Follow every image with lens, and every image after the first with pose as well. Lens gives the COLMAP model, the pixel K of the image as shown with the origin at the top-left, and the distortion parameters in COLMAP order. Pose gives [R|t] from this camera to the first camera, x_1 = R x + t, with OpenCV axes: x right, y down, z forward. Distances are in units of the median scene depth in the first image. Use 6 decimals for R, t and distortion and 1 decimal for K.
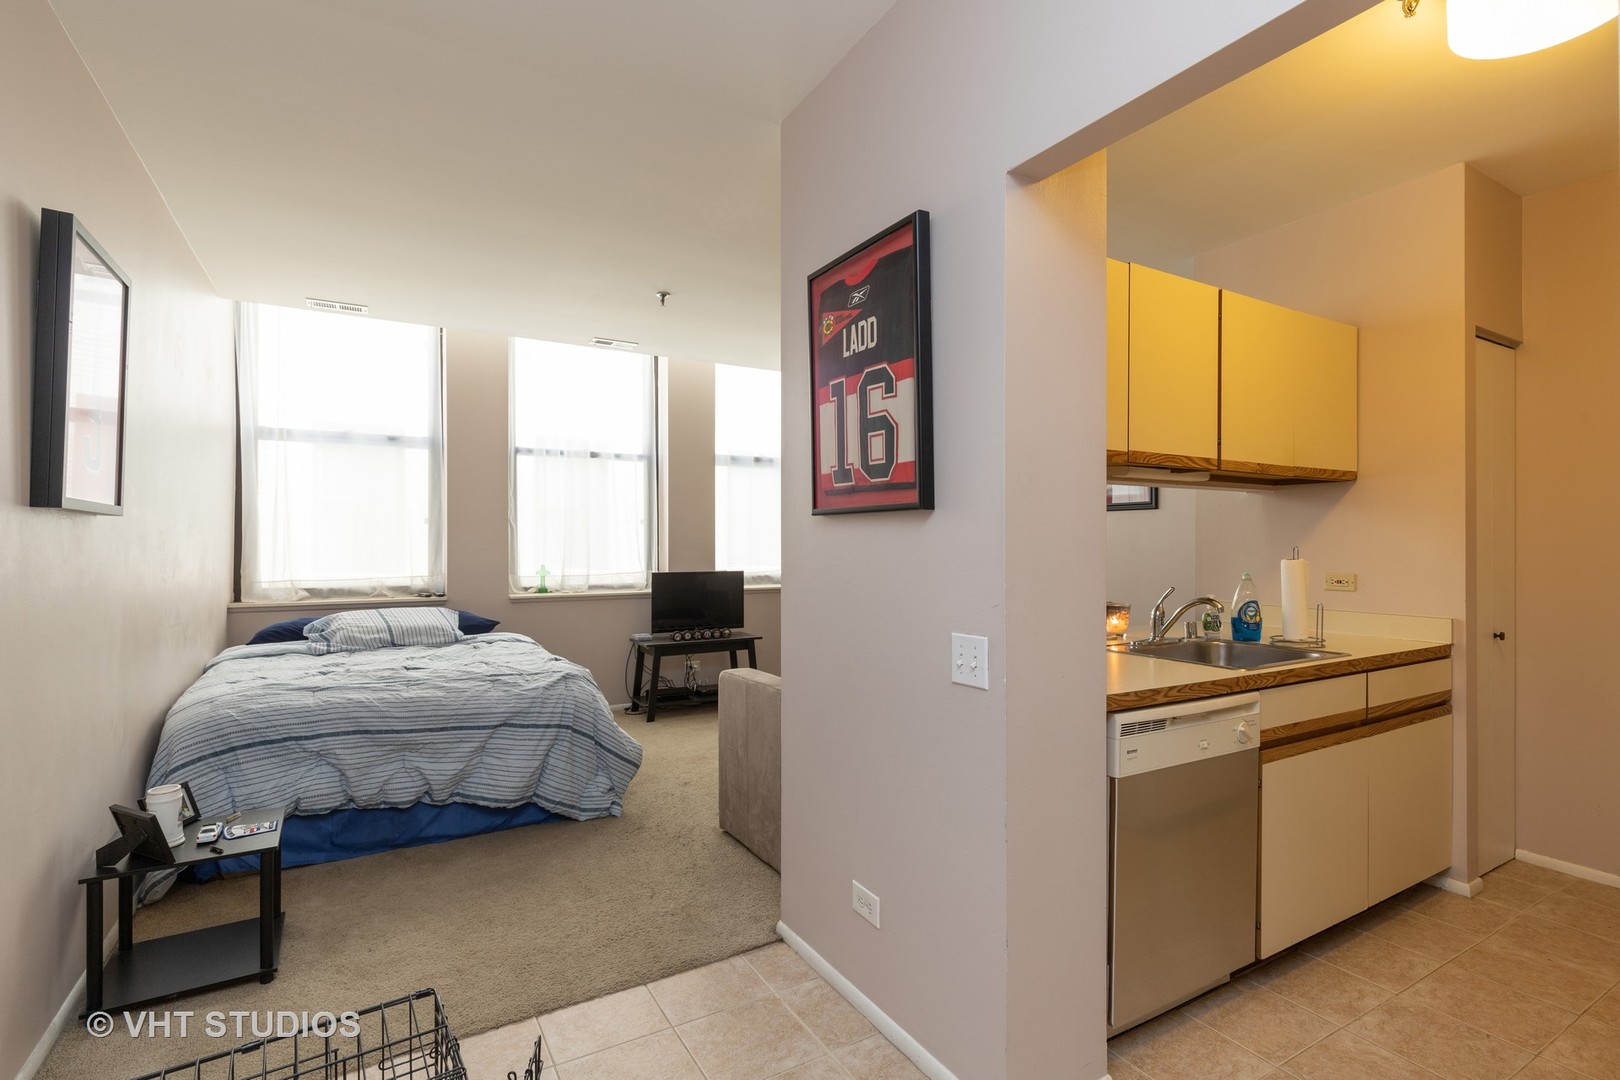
lens RADIAL K [[763.1, 0, 819.0], [0, 763.1, 542.6], [0, 0, 1]] dist [-0.002851, 0.000354]
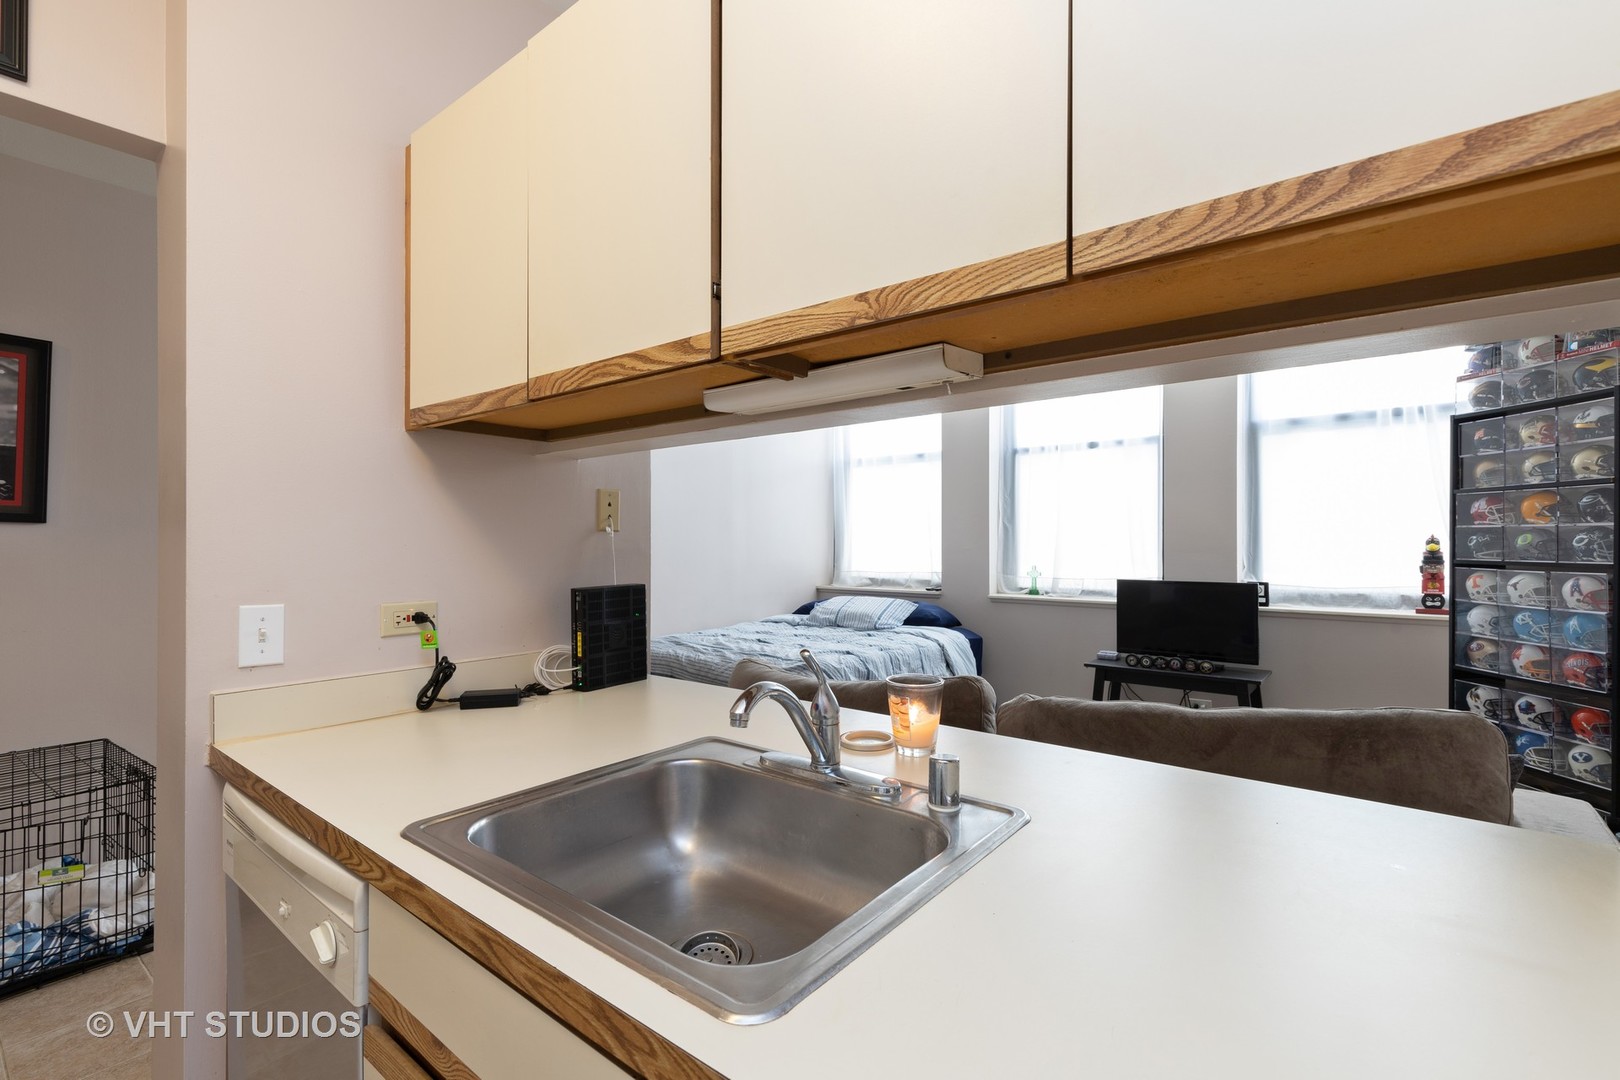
lens RADIAL K [[722.9, 0, 817.9], [0, 722.9, 543.8], [0, 0, 1]] dist [0.002842, -0.000526]
pose [[0.357207, 0.001544, -0.934024, 0.623839], [0.000159, 0.999999, 0.001713, -0.000716], [0.934025, -0.000761, 0.357206, 0.643323]]
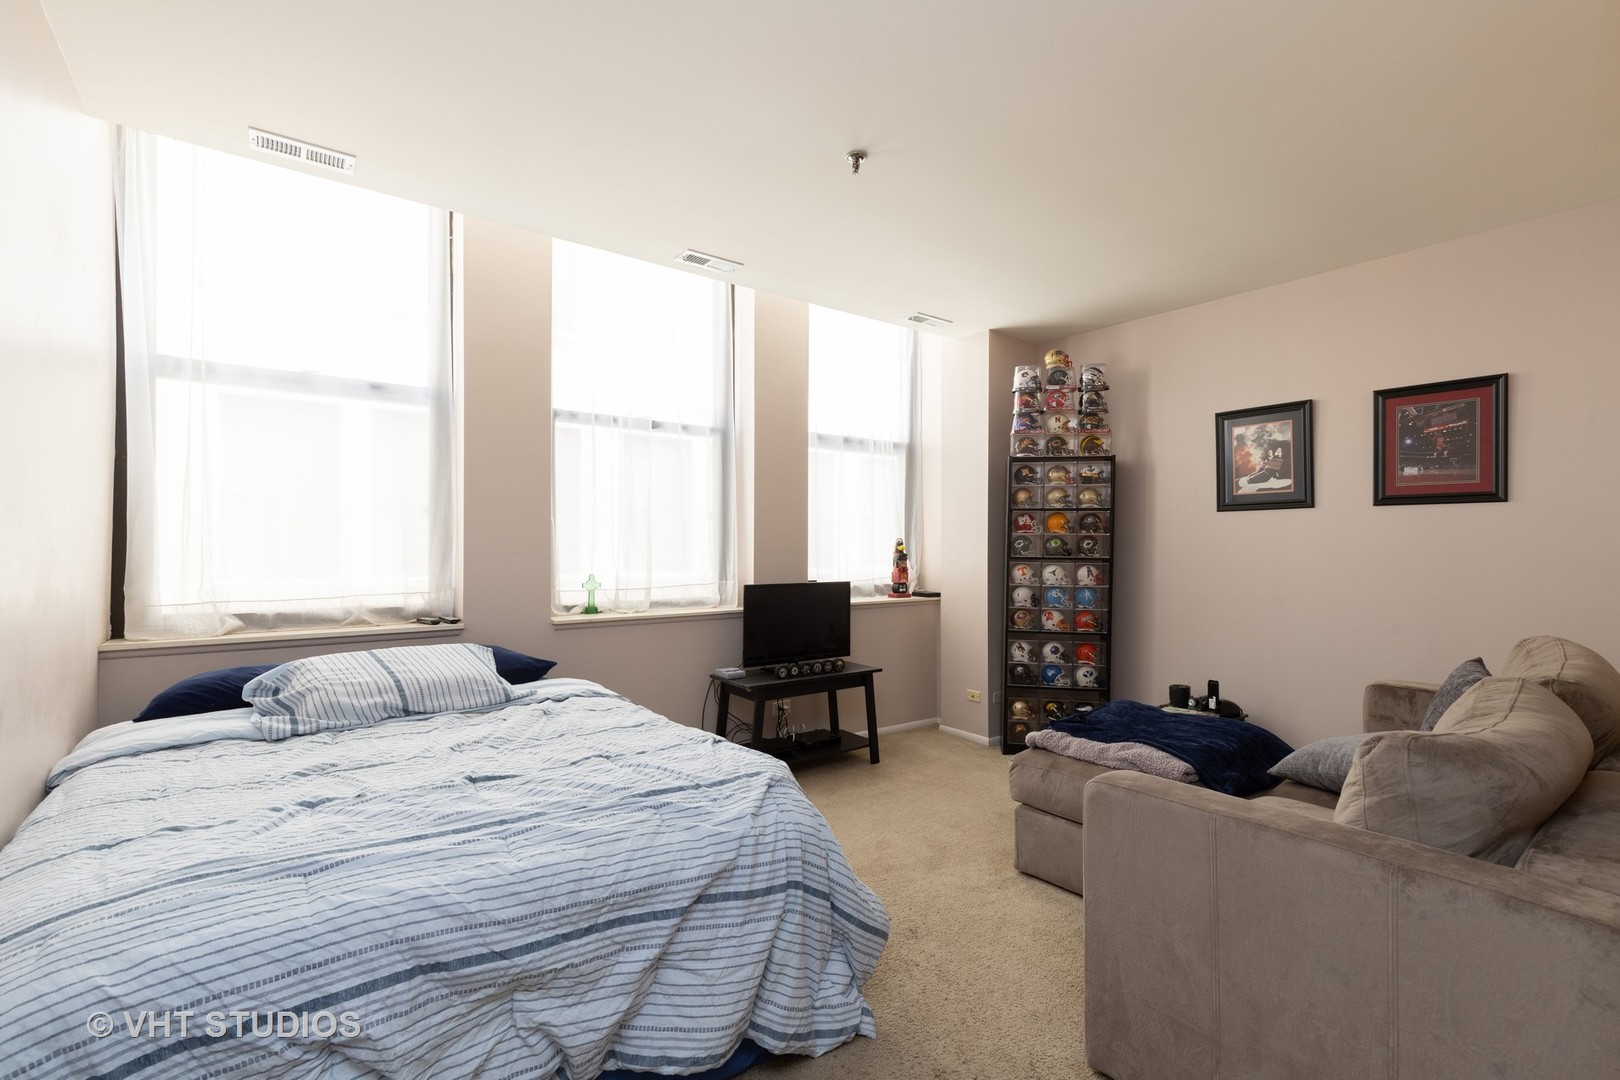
lens RADIAL K [[727.7, 0, 819.3], [0, 727.7, 543.1], [0, 0, 1]] dist [0.006904, -0.000111]
pose [[0.993737, 0.004113, 0.111671, -0.351356], [-0.003825, 0.999989, -0.002795, 0.000999], [-0.111681, 0.002350, 0.993741, 0.460125]]
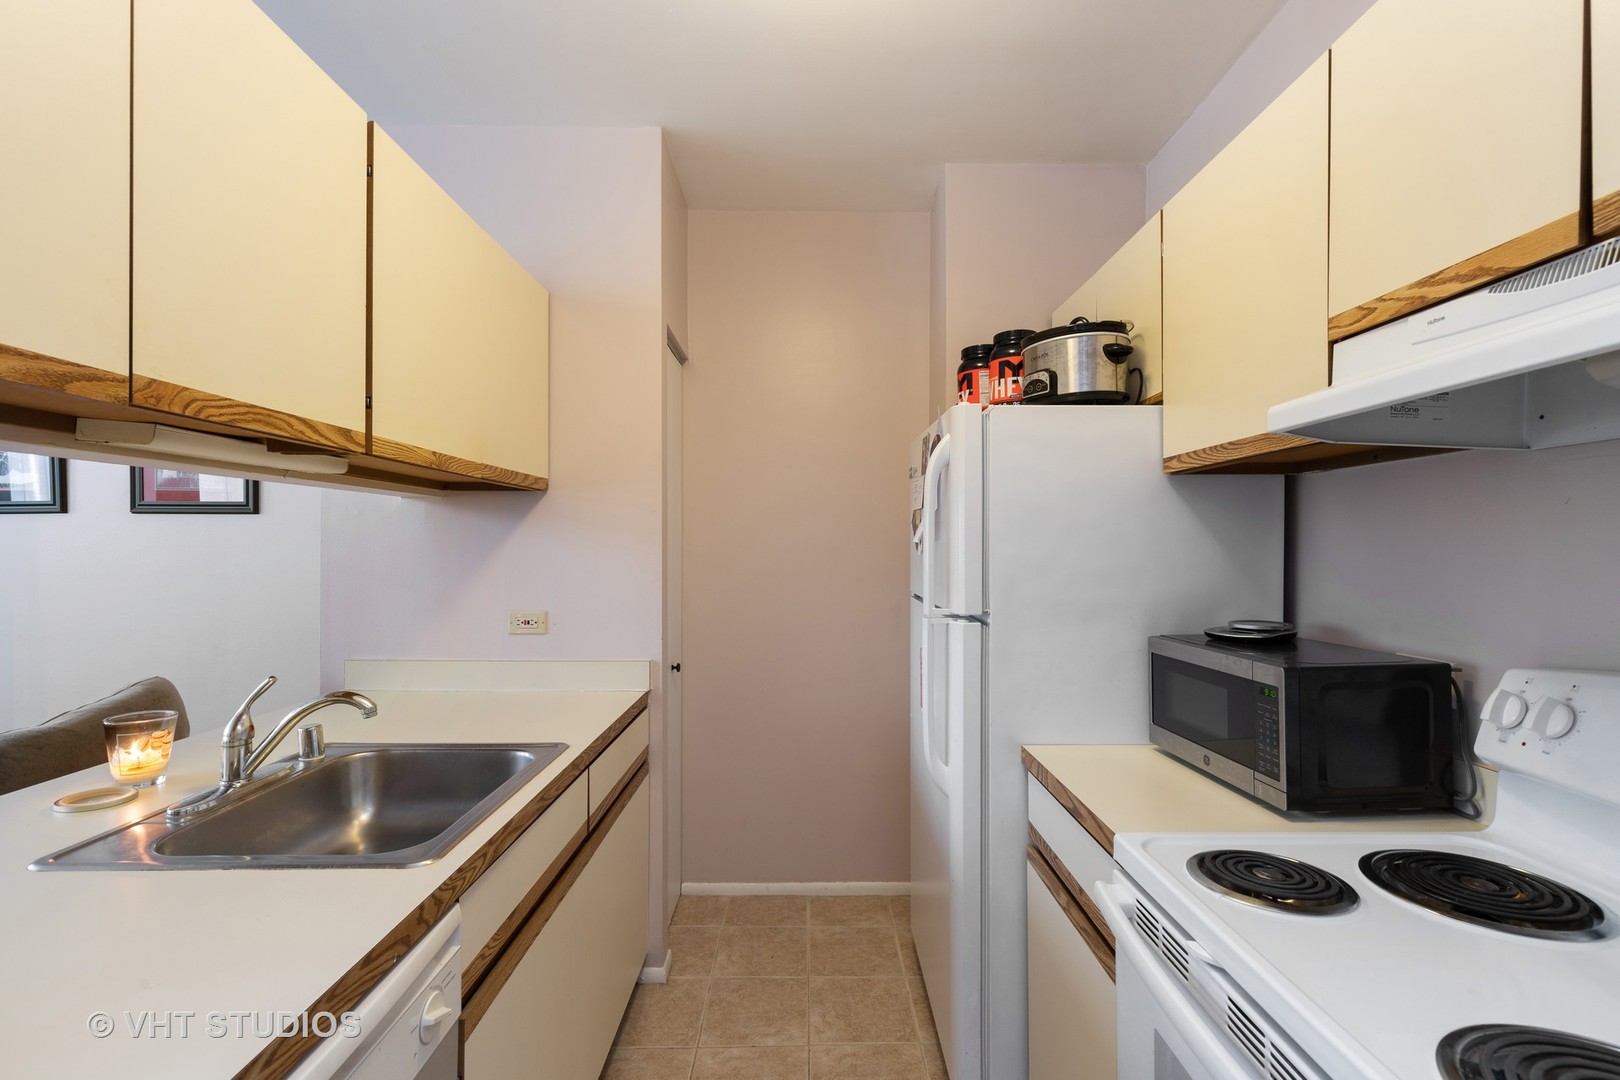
lens RADIAL K [[729.8, 0, 812.9], [0, 729.8, 544.7], [0, 0, 1]] dist [0.007702, -0.000185]
pose [[0.496982, -0.000122, 0.867761, 0.162492], [-0.001892, 0.999997, 0.001224, -0.022932], [-0.867759, -0.002250, 0.496980, 0.329859]]
